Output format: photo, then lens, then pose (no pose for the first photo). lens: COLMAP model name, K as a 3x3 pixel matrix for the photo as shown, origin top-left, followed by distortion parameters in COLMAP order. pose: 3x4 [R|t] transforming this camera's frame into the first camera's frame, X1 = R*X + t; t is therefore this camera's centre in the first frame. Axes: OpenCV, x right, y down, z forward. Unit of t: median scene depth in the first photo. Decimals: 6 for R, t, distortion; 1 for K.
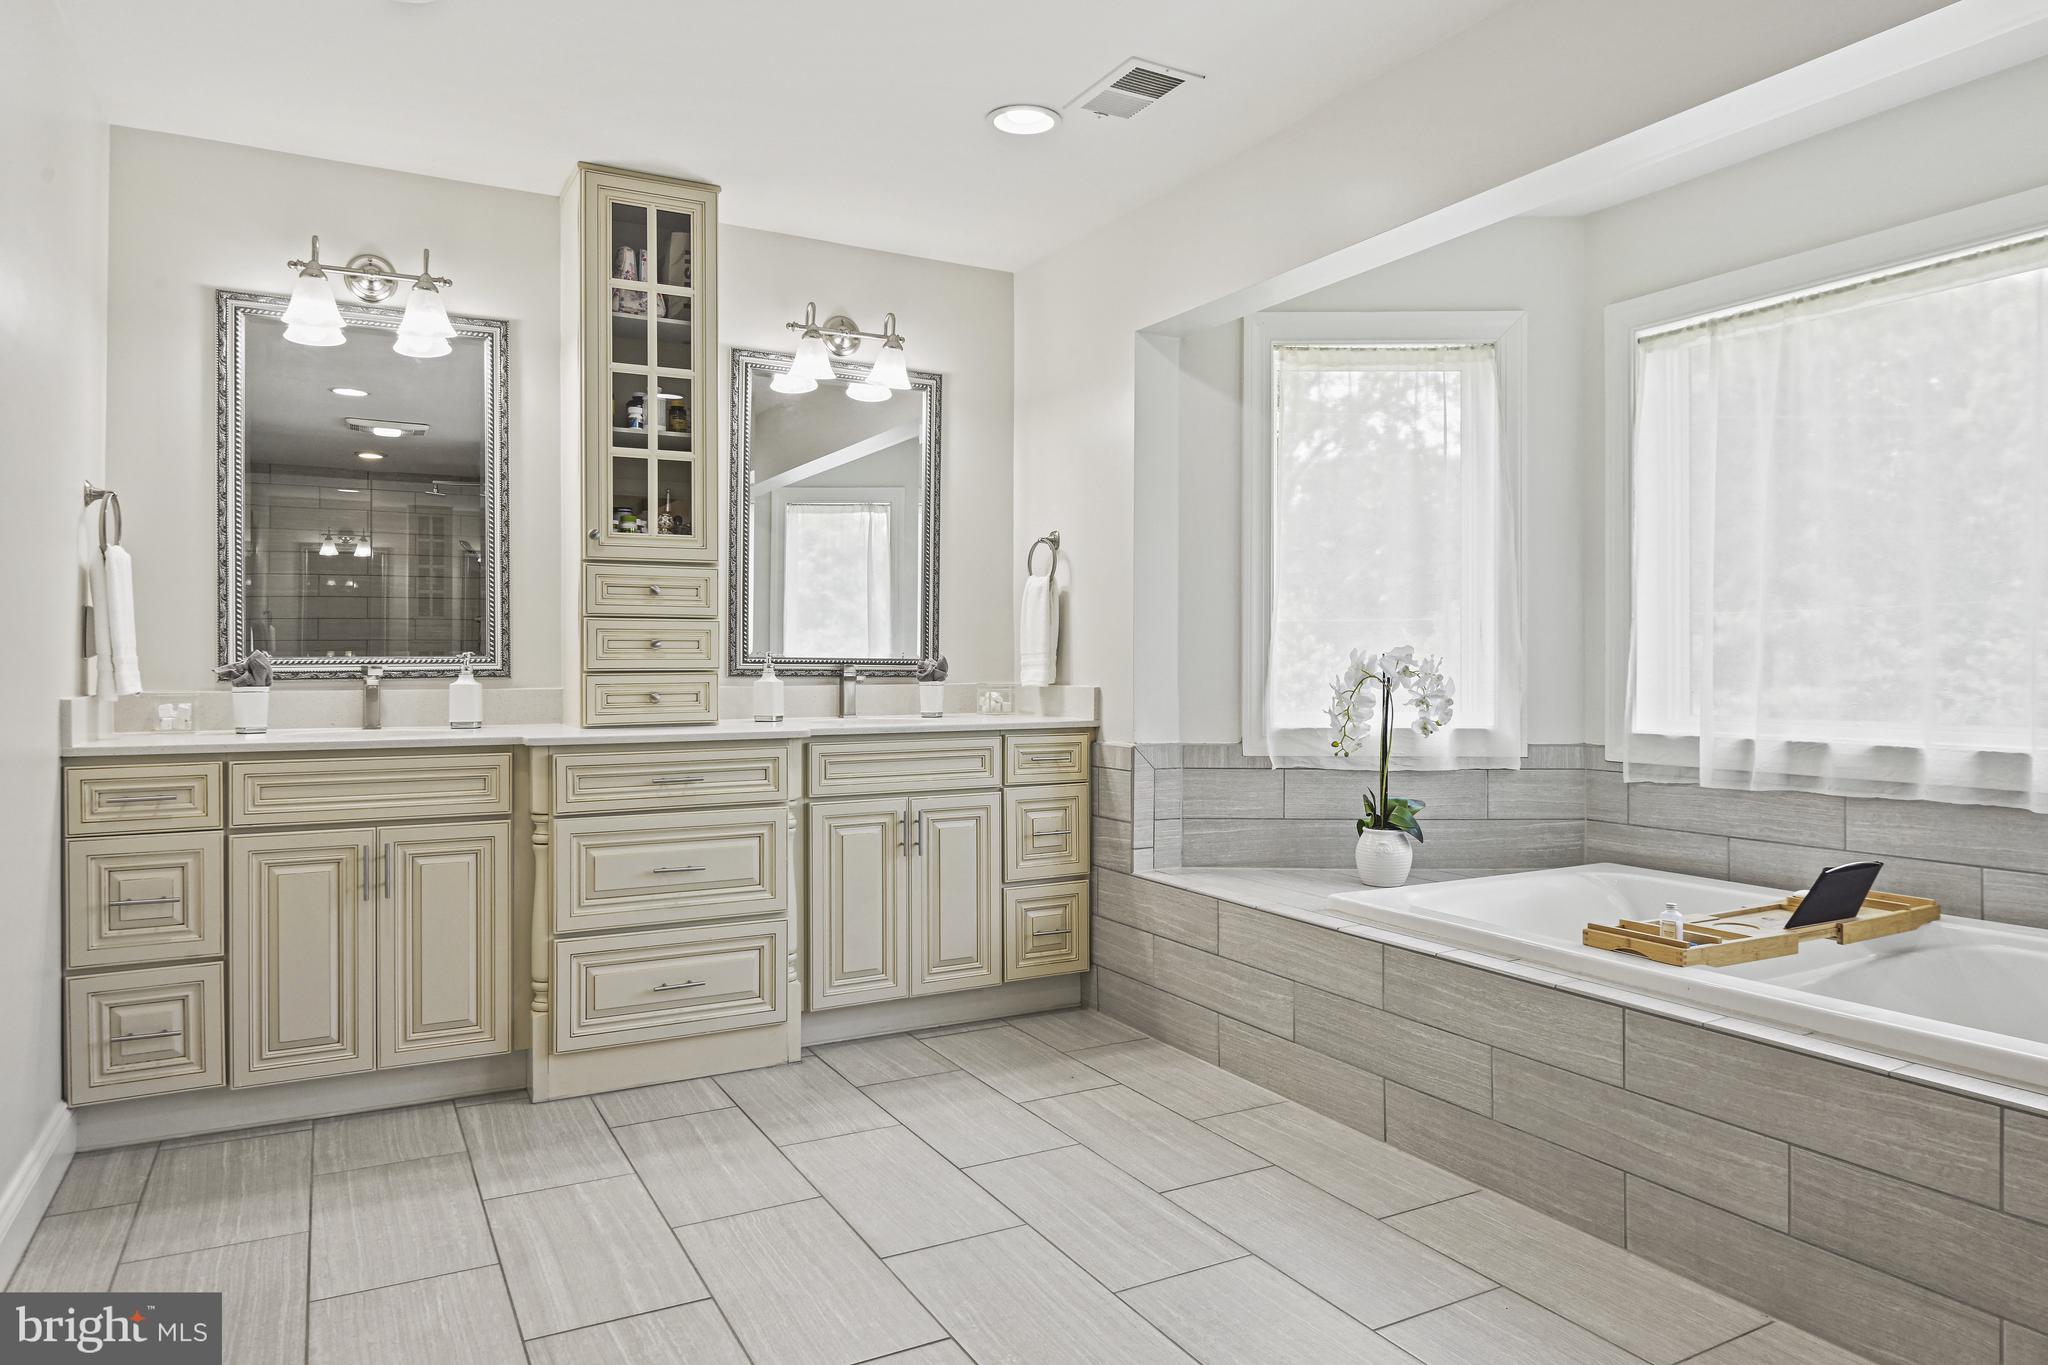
lens RADIAL K [[1264.6, 0, 1025.7], [0, 1264.6, 666.1], [0, 0, 1]] dist [0.002110, -0.009002]
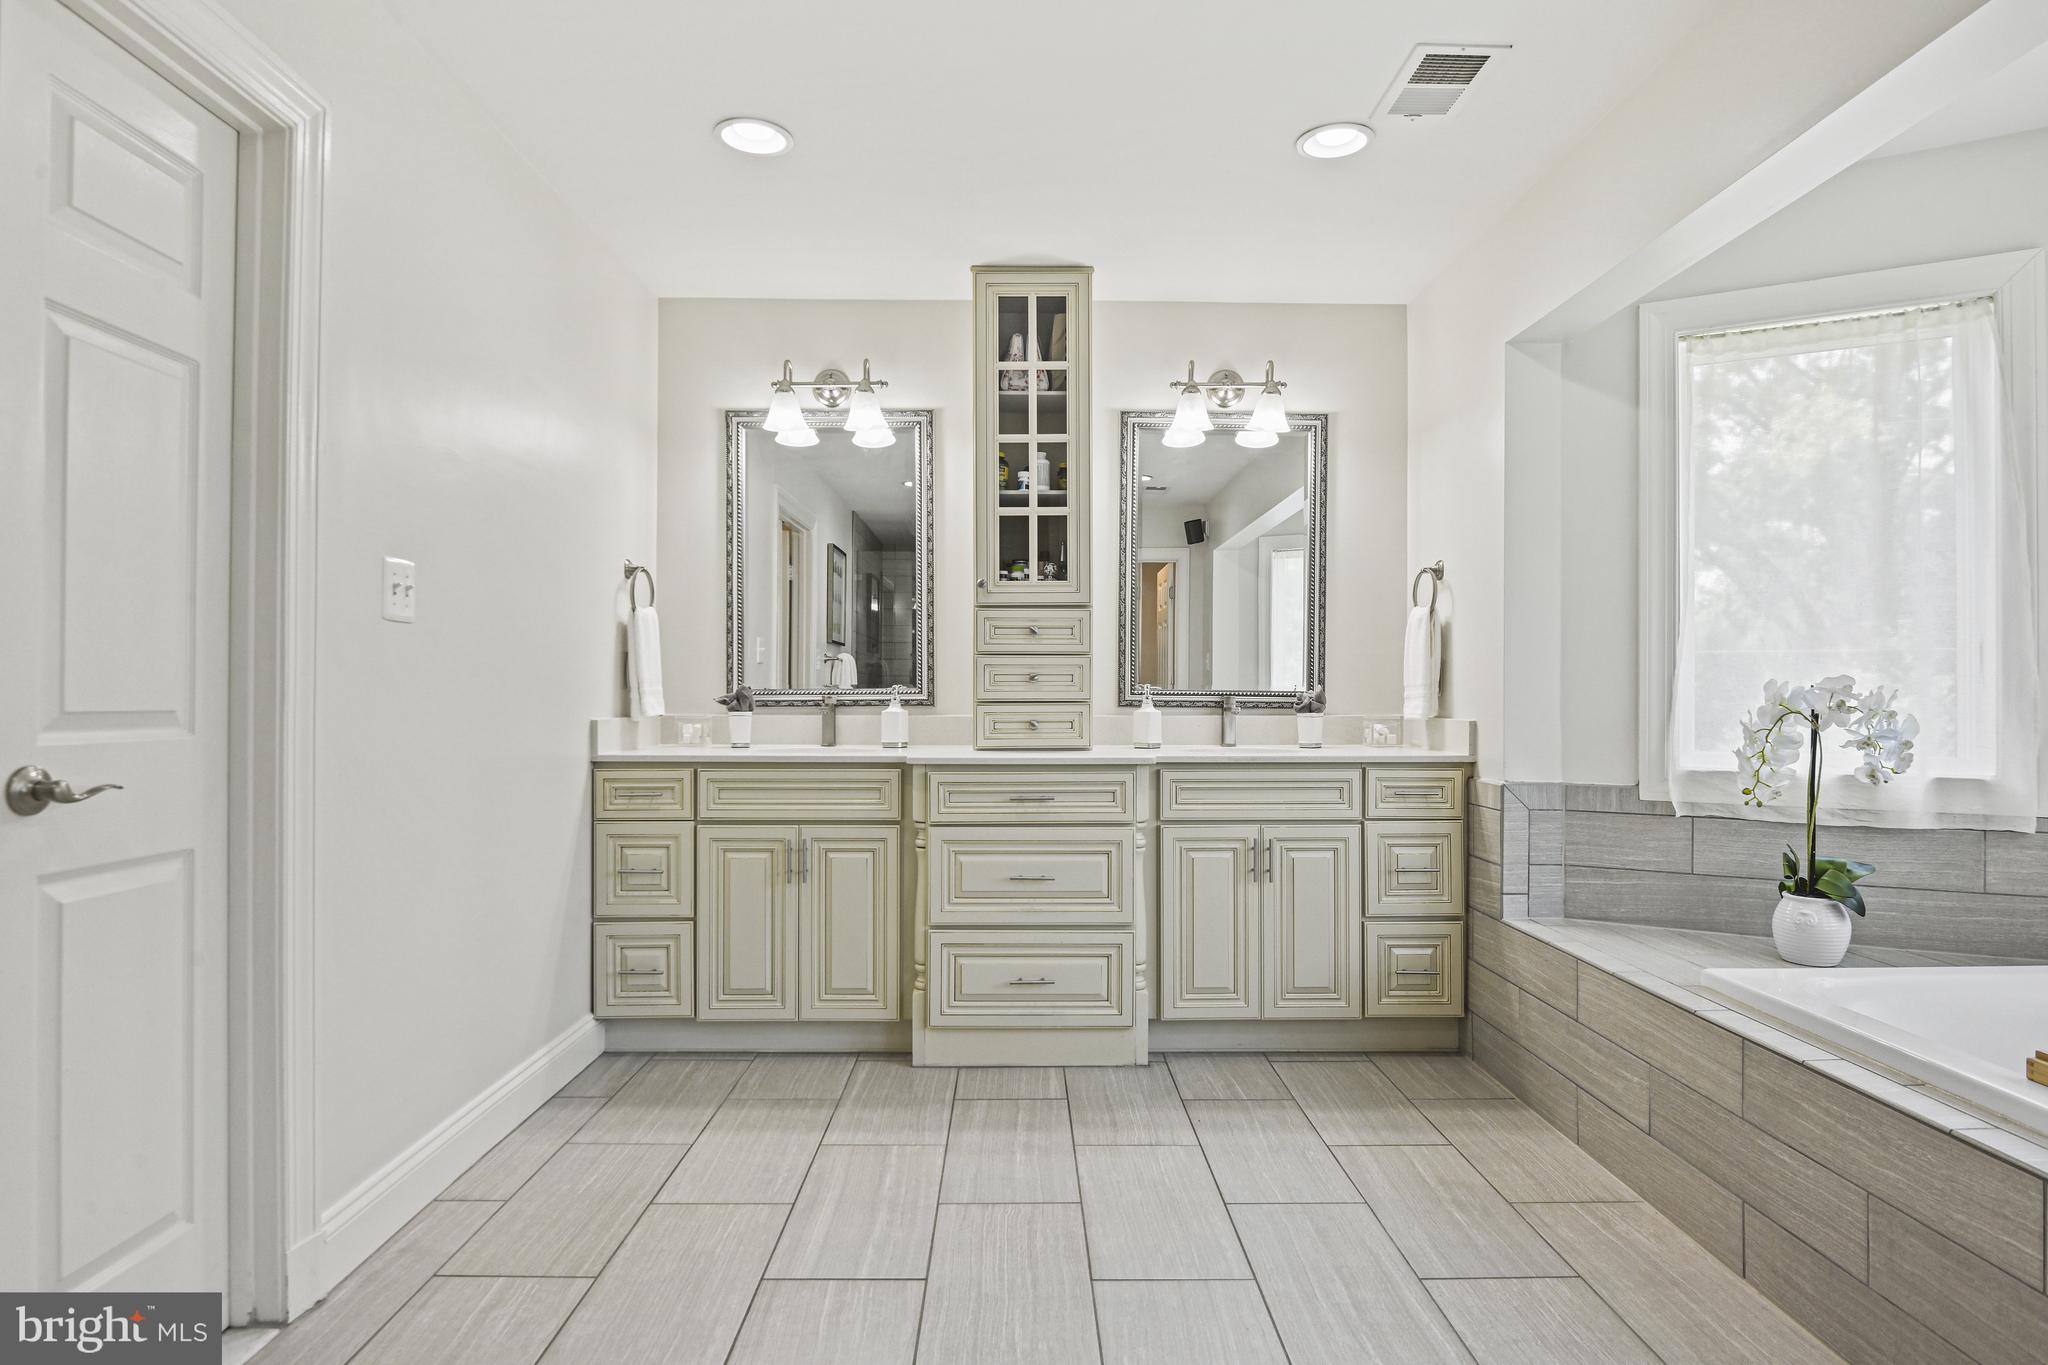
lens RADIAL K [[1097.6, 0, 1019.2], [0, 1097.6, 691.6], [0, 0, 1]] dist [-0.003999, -0.008189]
pose [[0.886609, 0.001094, -0.462519, 0.154172], [-0.003830, 0.999980, -0.004976, -0.000053], [0.462505, 0.006183, 0.886595, 0.120844]]
